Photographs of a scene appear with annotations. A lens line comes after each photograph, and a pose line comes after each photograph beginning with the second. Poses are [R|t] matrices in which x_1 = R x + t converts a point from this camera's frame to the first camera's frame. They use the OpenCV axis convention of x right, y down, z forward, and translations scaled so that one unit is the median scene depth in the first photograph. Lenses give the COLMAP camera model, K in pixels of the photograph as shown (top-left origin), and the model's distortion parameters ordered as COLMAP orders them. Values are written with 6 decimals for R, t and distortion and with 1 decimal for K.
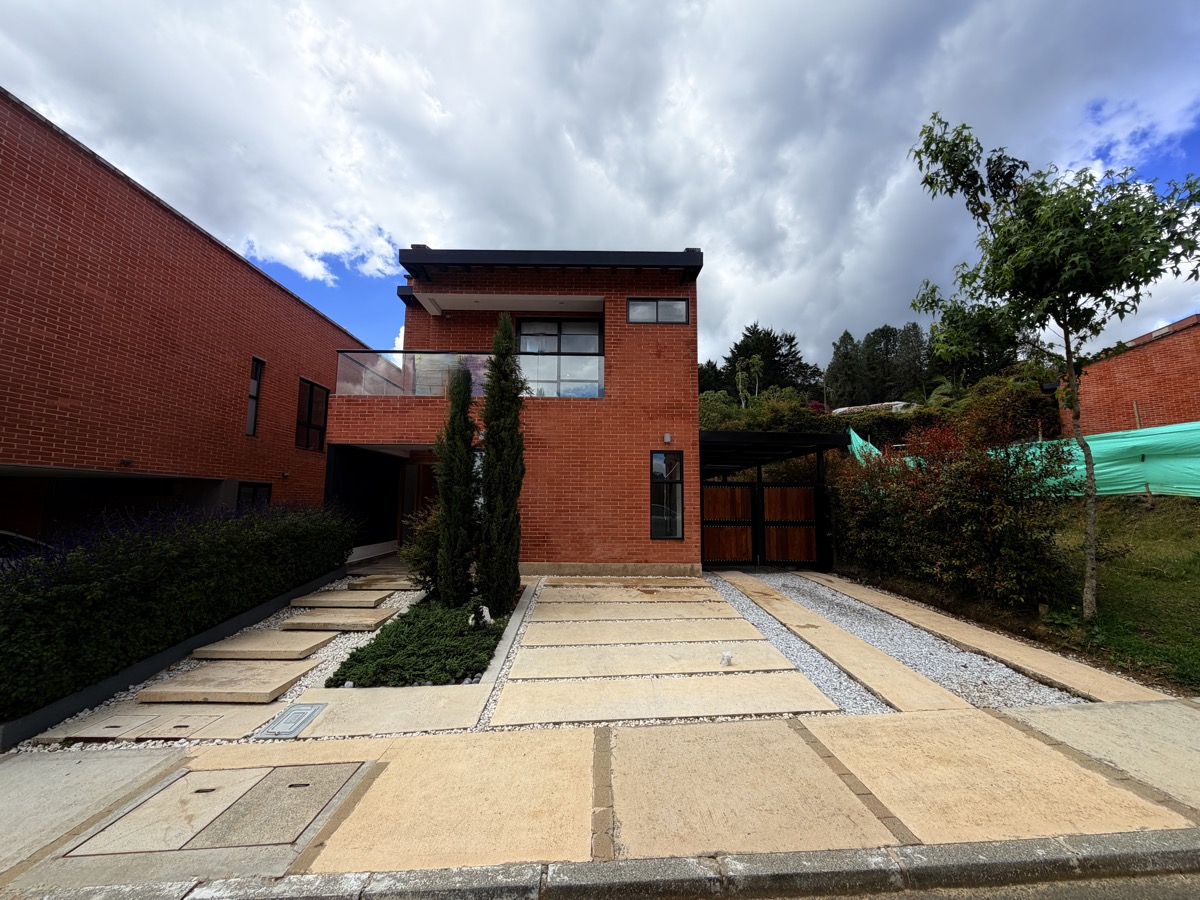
lens RADIAL K [[477.9, 0, 595.3], [0, 477.9, 451.5], [0, 0, 1]] dist [-0.001041, 0.000300]
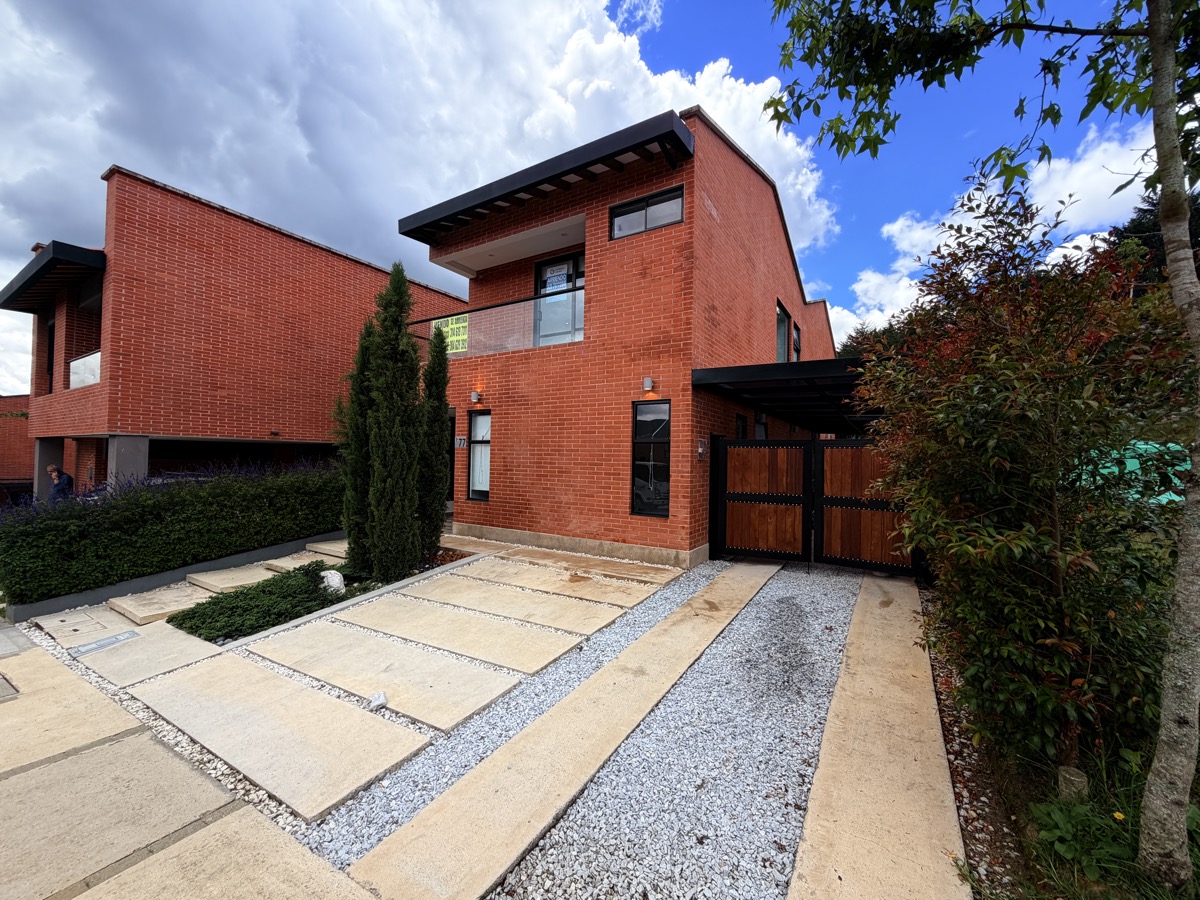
lens RADIAL K [[477.9, 0, 600.9], [0, 477.9, 451.0], [0, 0, 1]] dist [-0.001041, 0.000300]
pose [[0.843336, -0.002883, -0.537379, 0.505928], [0.048532, 0.996308, 0.070818, 0.021215], [0.535191, -0.085803, 0.840362, 0.319083]]
